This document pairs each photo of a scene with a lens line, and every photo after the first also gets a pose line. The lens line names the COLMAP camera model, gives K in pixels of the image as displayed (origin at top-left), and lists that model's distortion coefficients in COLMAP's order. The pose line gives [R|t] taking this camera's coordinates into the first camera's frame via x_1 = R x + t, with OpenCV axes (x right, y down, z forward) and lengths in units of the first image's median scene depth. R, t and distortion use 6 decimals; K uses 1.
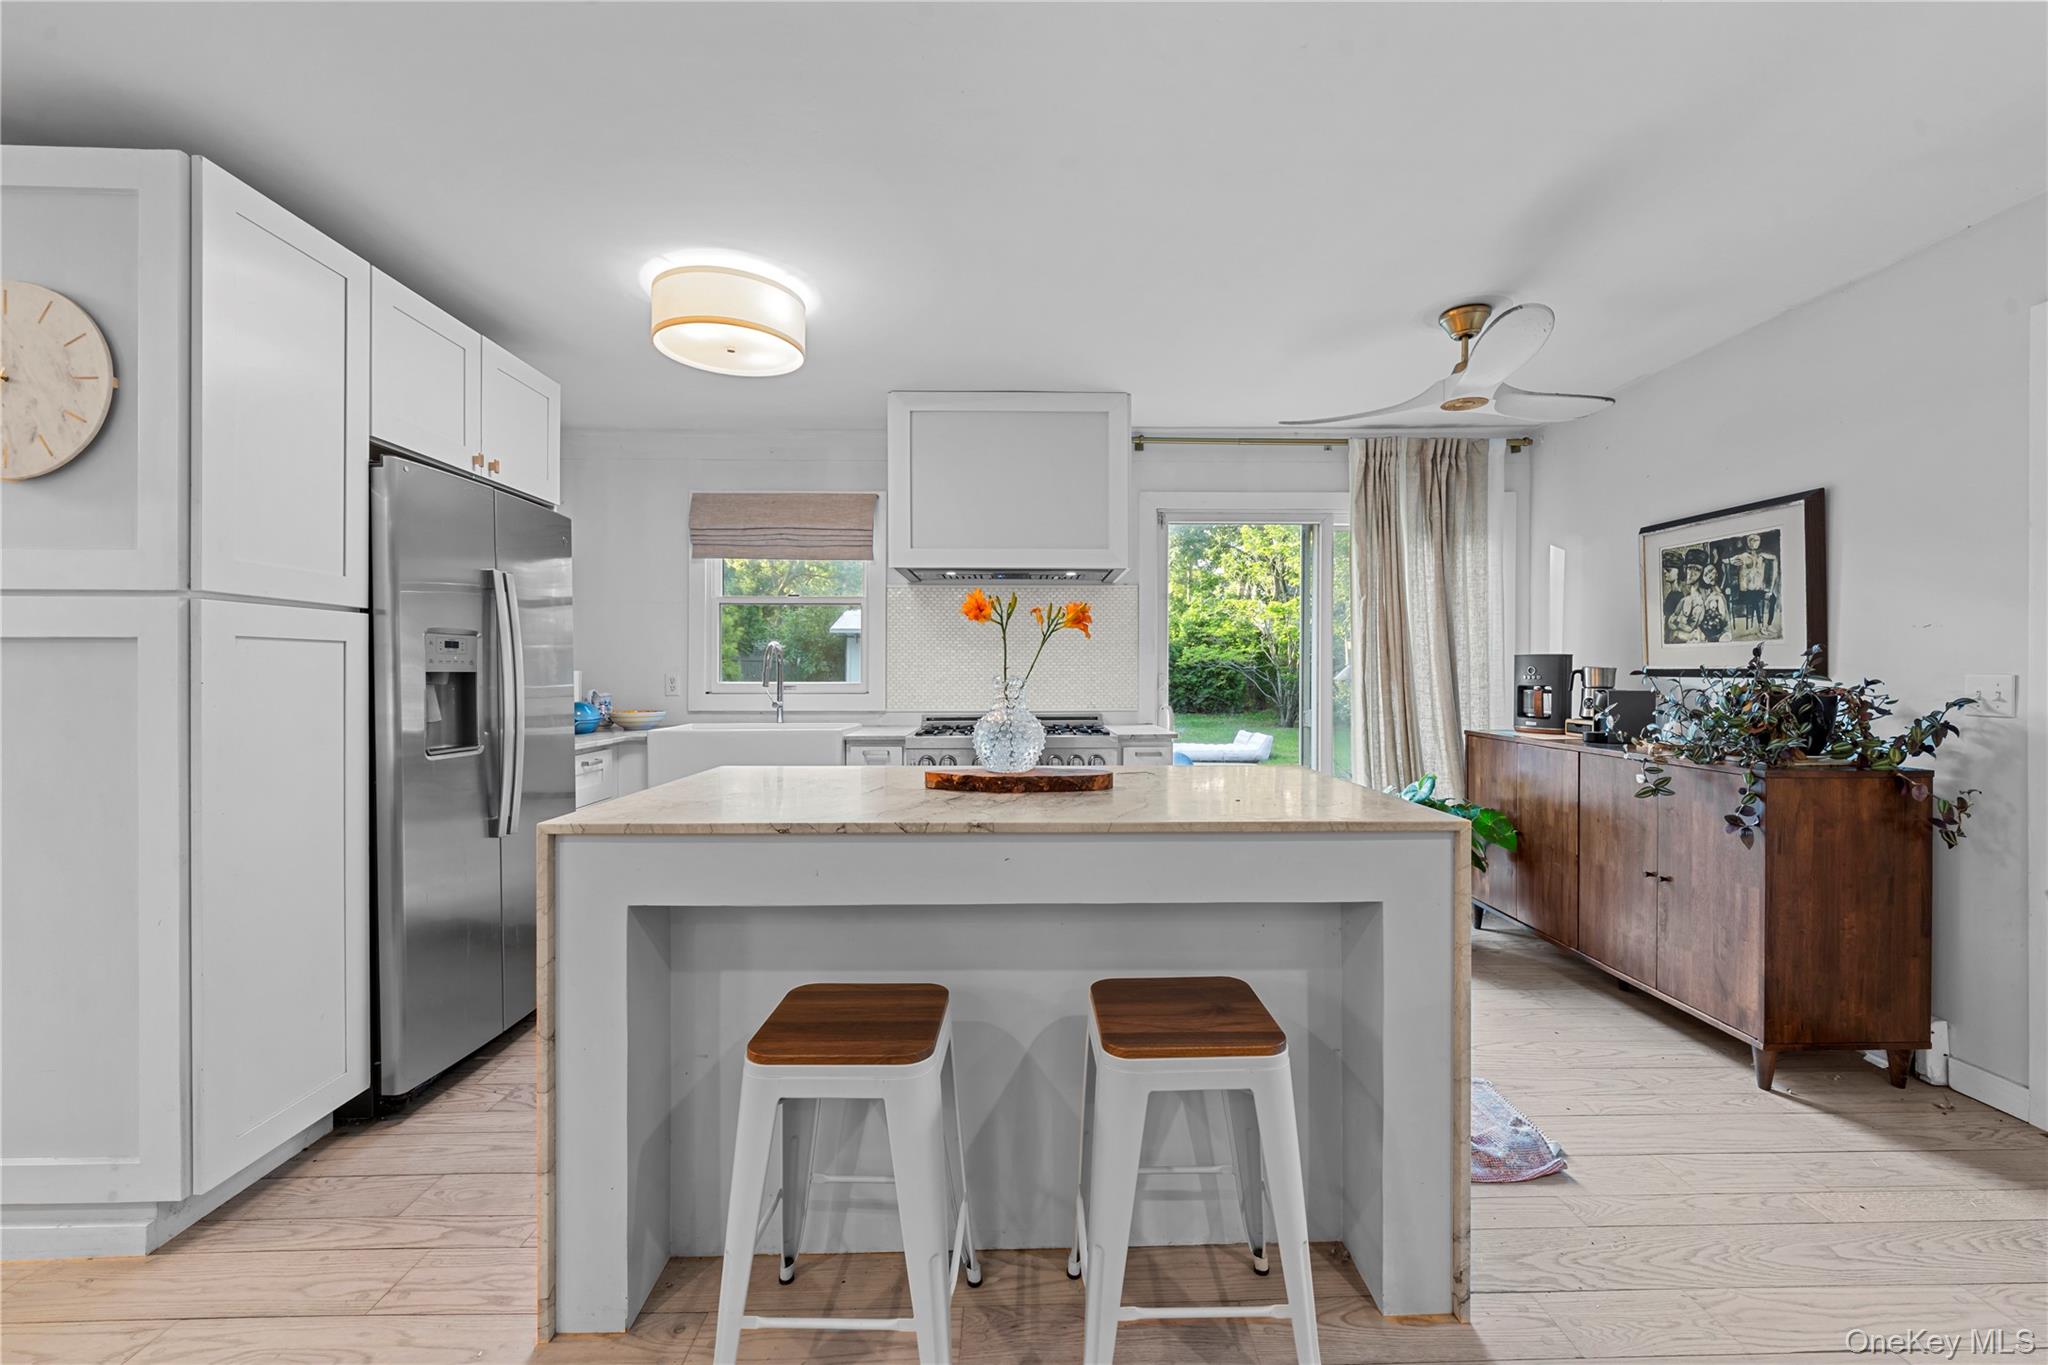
lens RADIAL K [[827.8, 0, 1039.1], [0, 827.8, 673.1], [0, 0, 1]] dist [-0.002478, -0.000381]
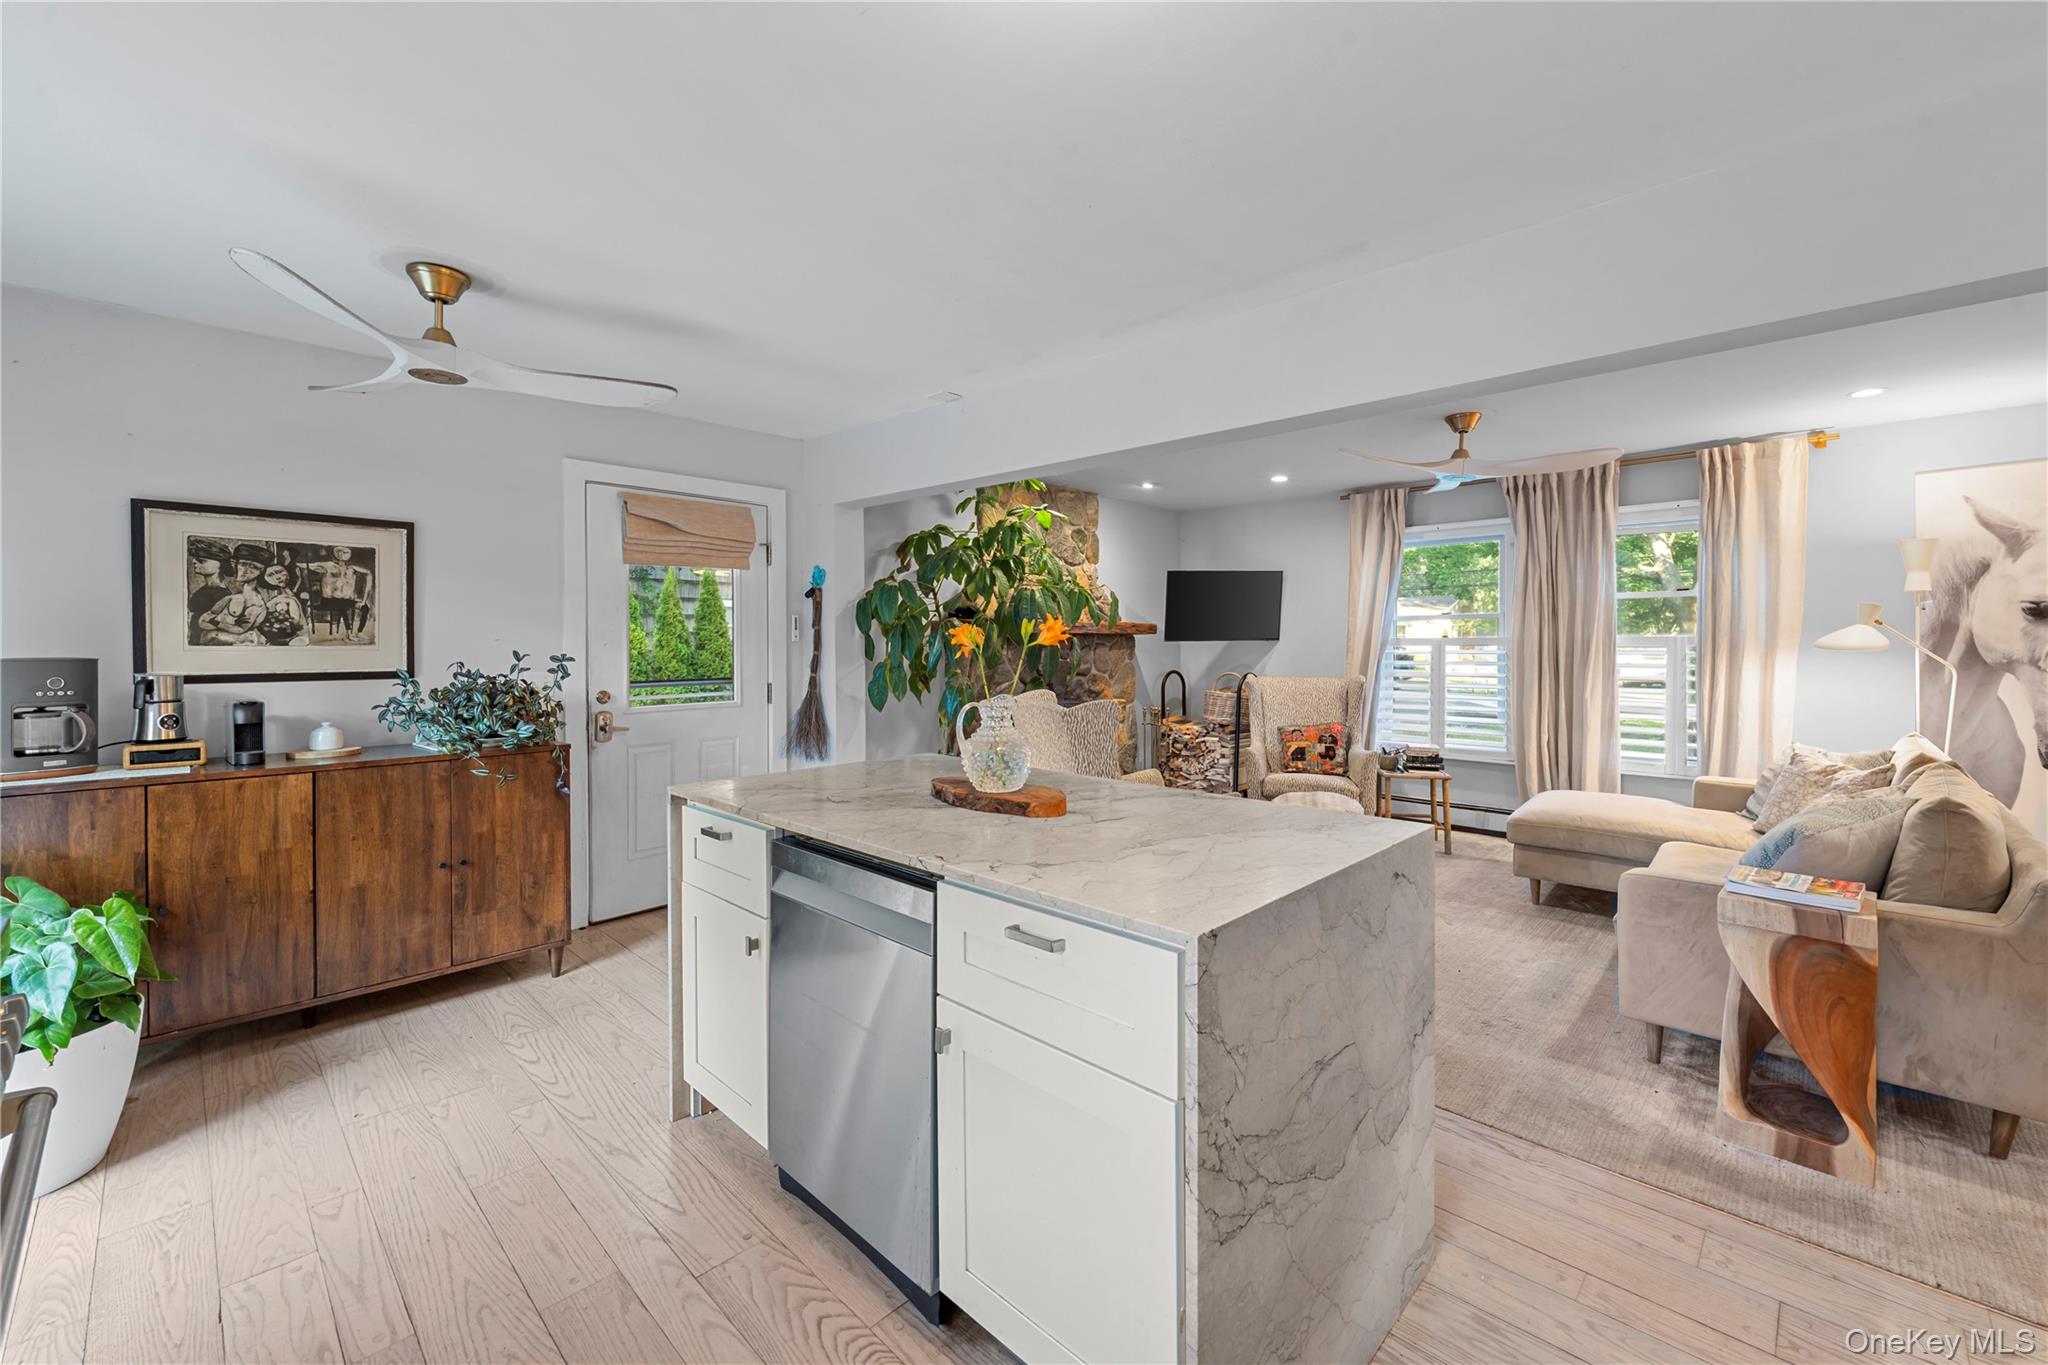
lens RADIAL K [[827.8, 0, 1038.7], [0, 827.8, 636.3], [0, 0, 1]] dist [-0.002478, -0.000381]
pose [[-0.701371, 0.004219, 0.712784, -0.506465], [0.003314, 0.999991, -0.002658, -0.043340], [-0.712789, 0.000498, -0.701378, 1.054520]]
